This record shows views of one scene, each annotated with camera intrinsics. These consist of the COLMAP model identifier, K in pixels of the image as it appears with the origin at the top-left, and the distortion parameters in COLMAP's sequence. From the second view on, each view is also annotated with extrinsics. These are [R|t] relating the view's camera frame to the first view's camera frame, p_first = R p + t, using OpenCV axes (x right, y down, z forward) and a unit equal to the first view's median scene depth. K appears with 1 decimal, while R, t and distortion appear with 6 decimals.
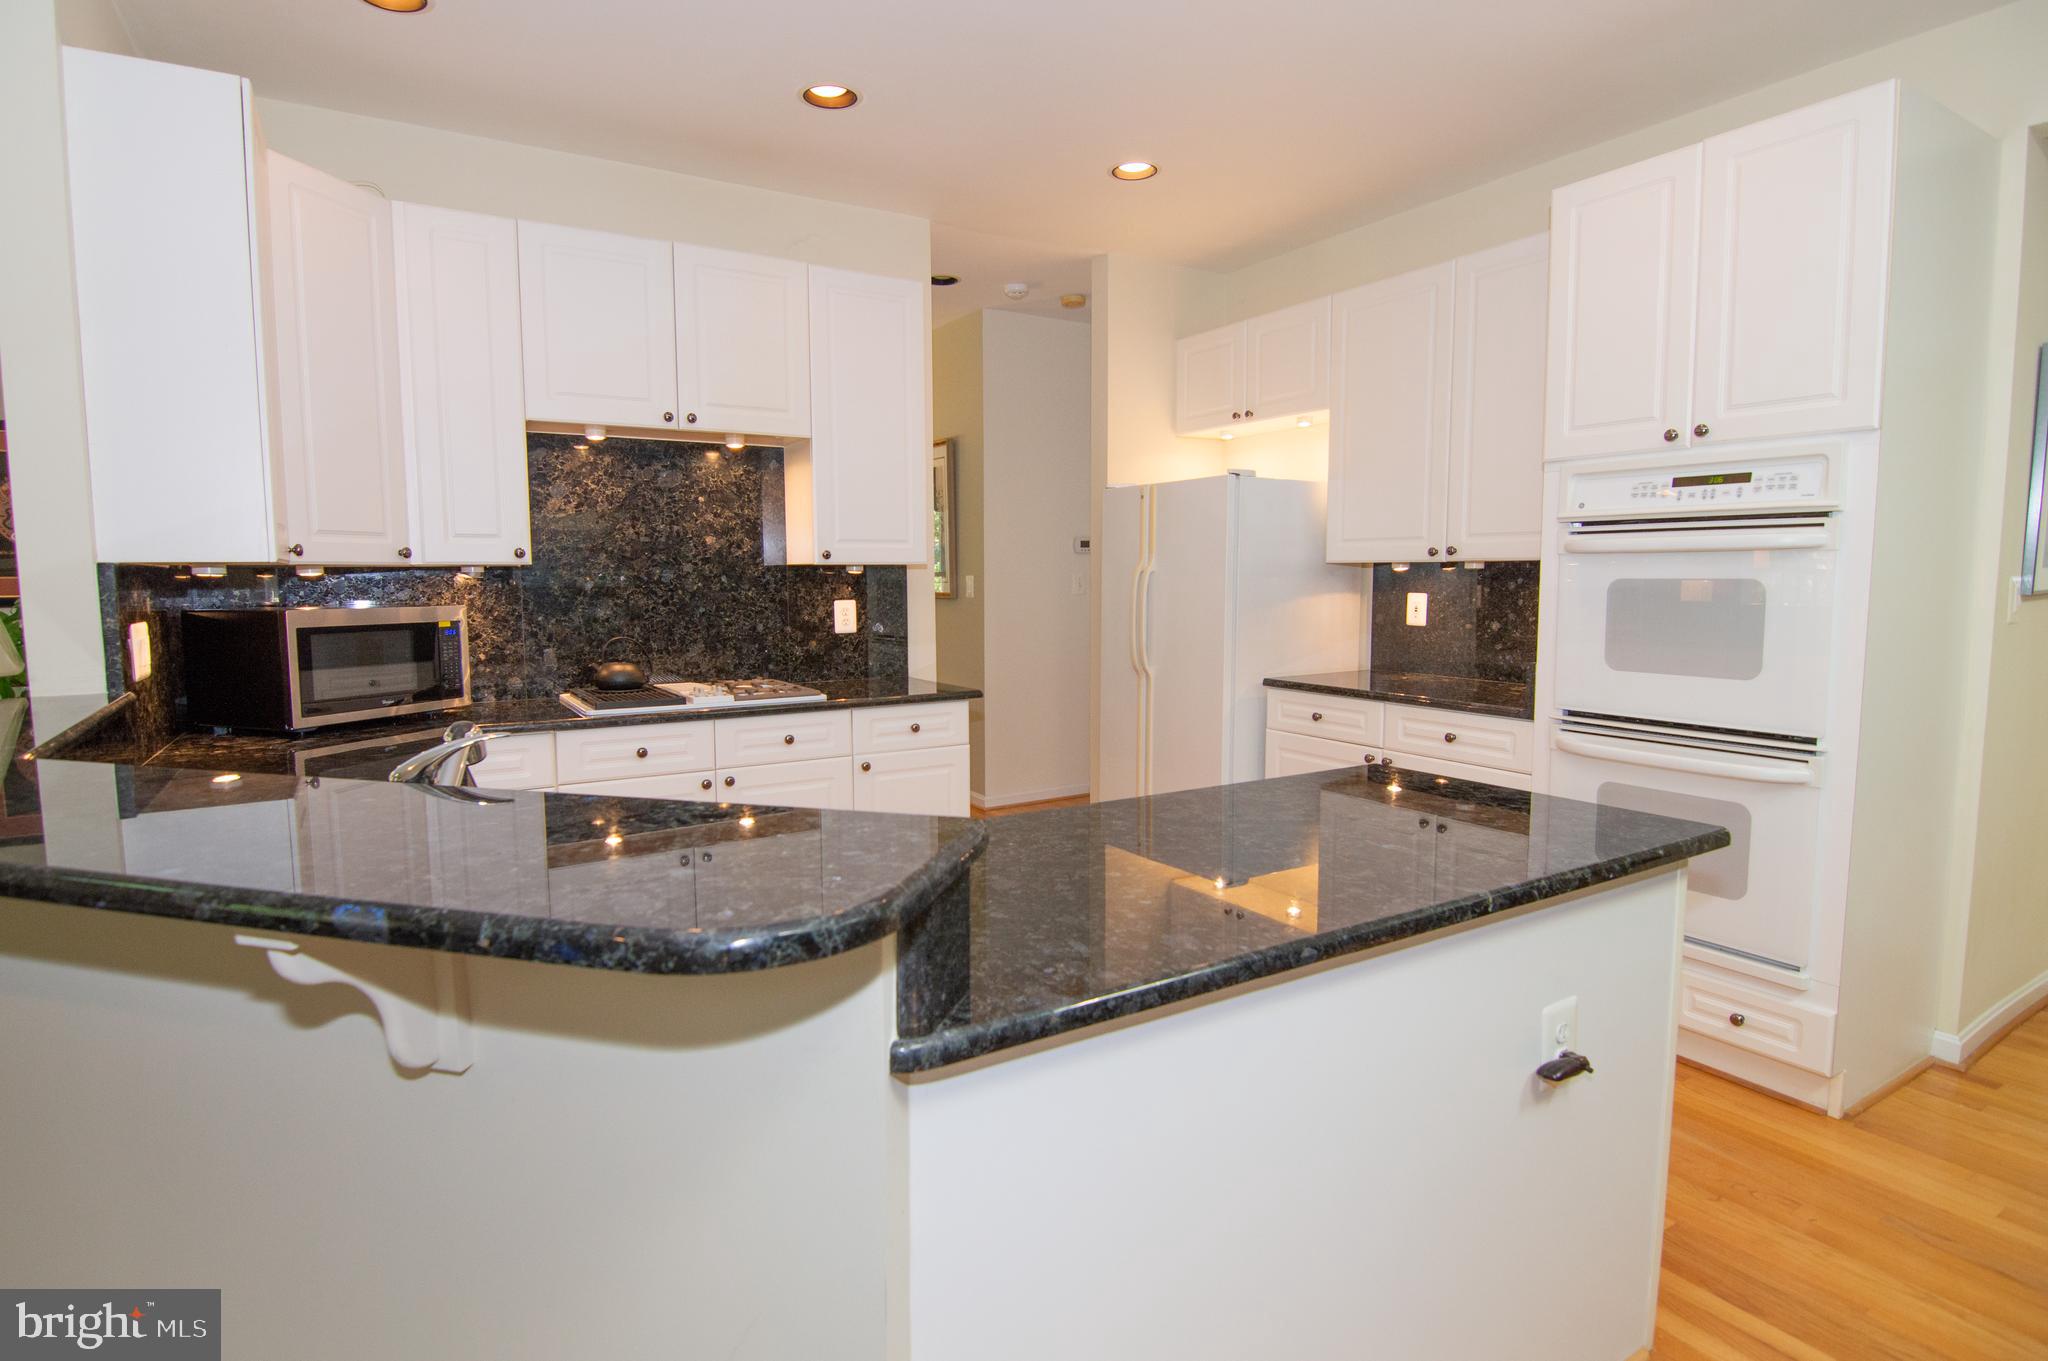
lens RADIAL K [[1011.8, 0, 987.6], [0, 1011.8, 670.6], [0, 0, 1]] dist [-0.013861, -0.002196]
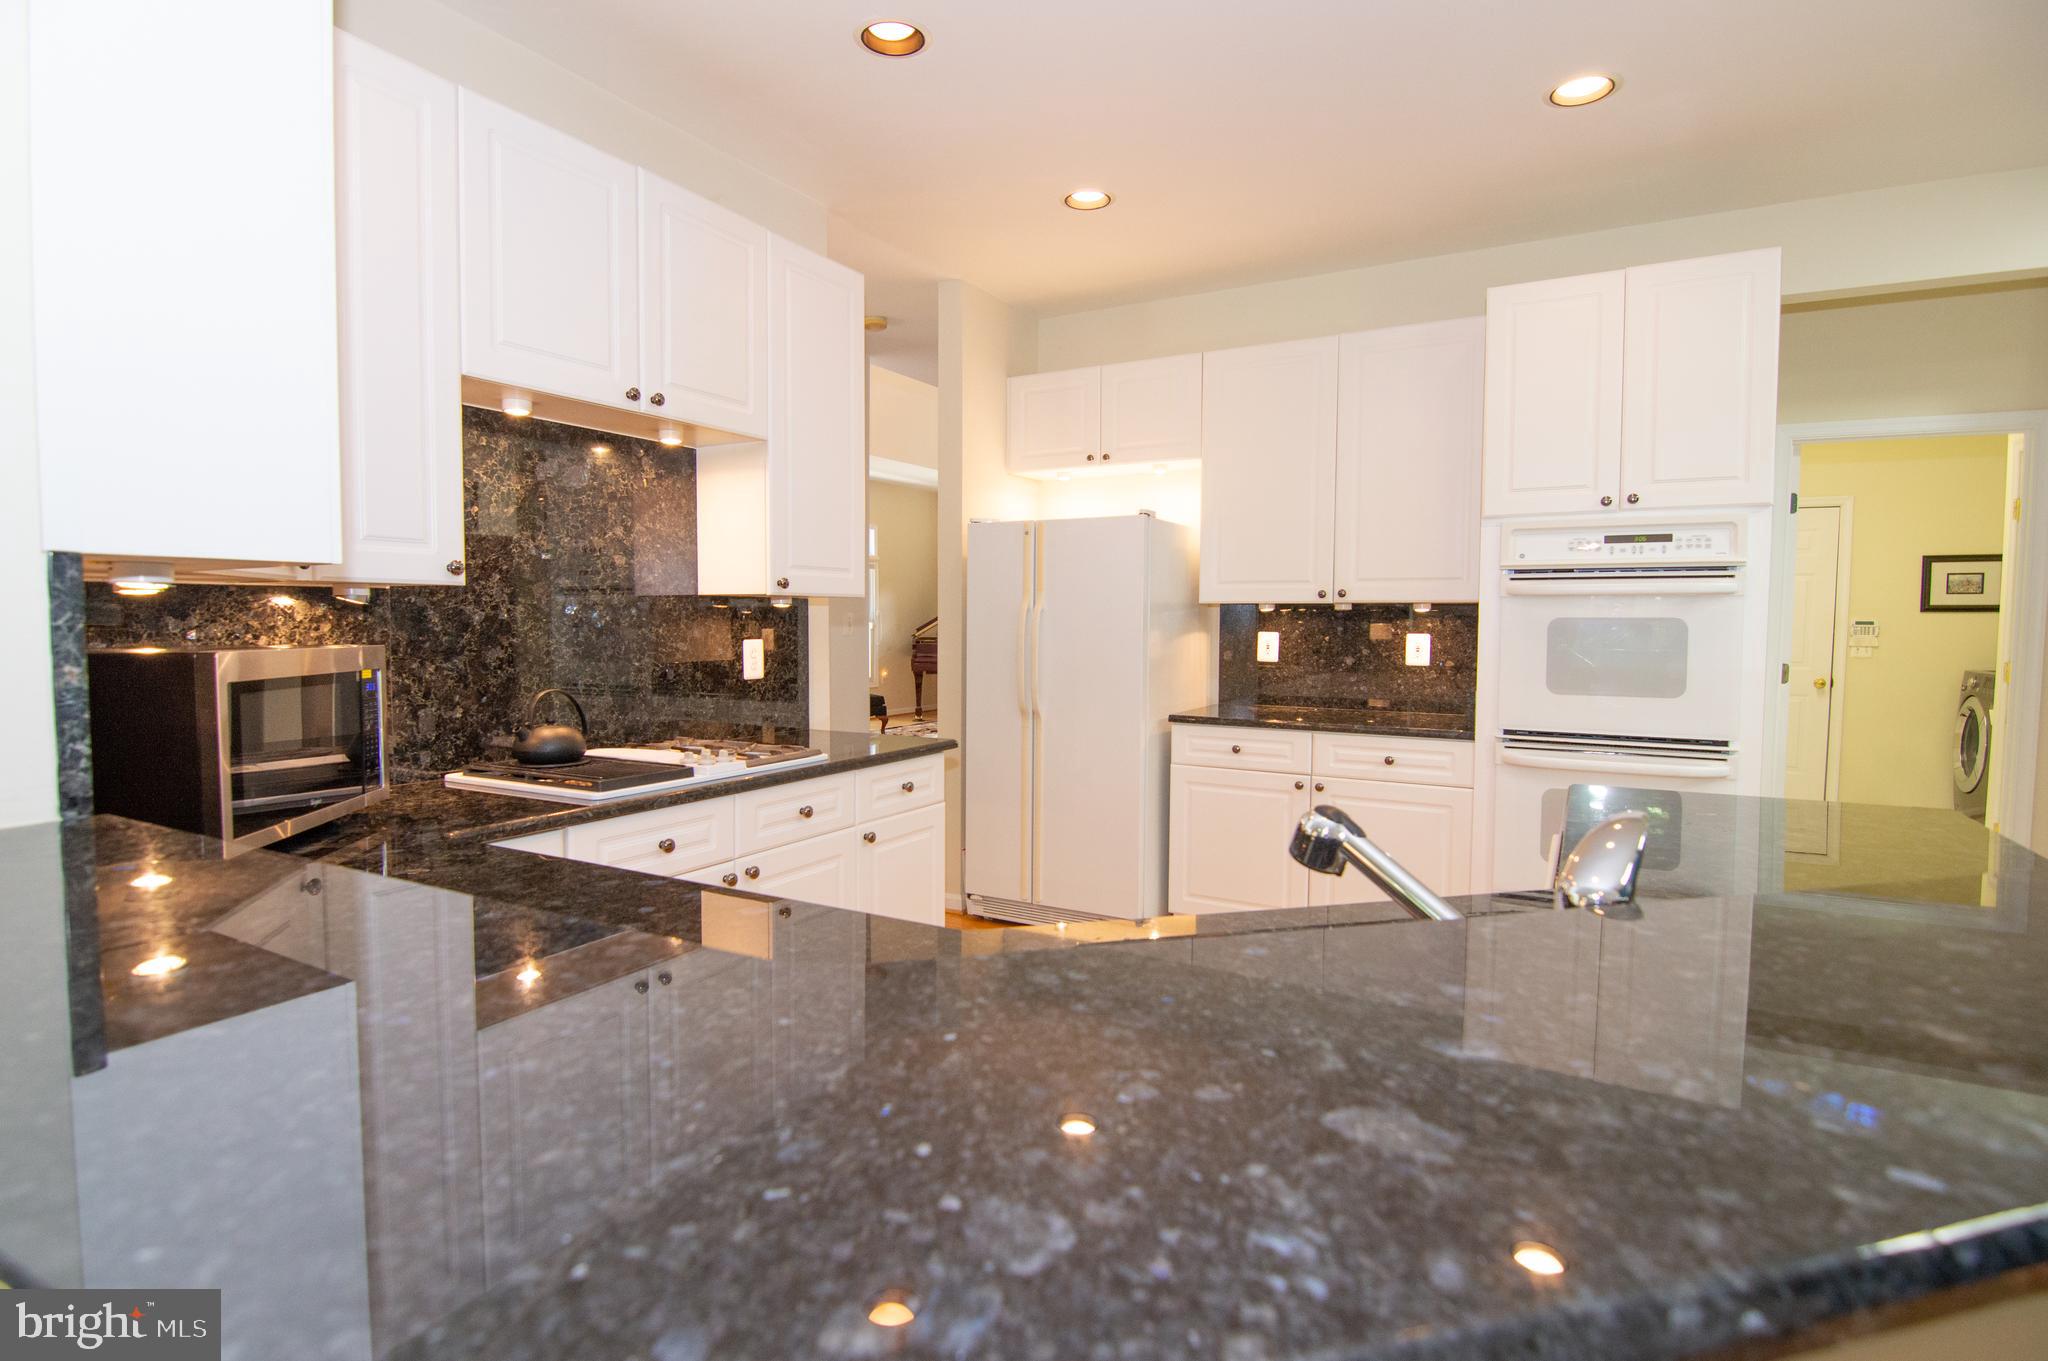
lens RADIAL K [[1011.8, 0, 1021.5], [0, 1011.8, 678.5], [0, 0, 1]] dist [-0.013861, -0.002196]
pose [[0.877492, -0.020426, 0.479157, -0.400694], [0.037615, 0.998946, -0.026300, -0.009189], [-0.478114, 0.041101, 0.877335, 0.200716]]
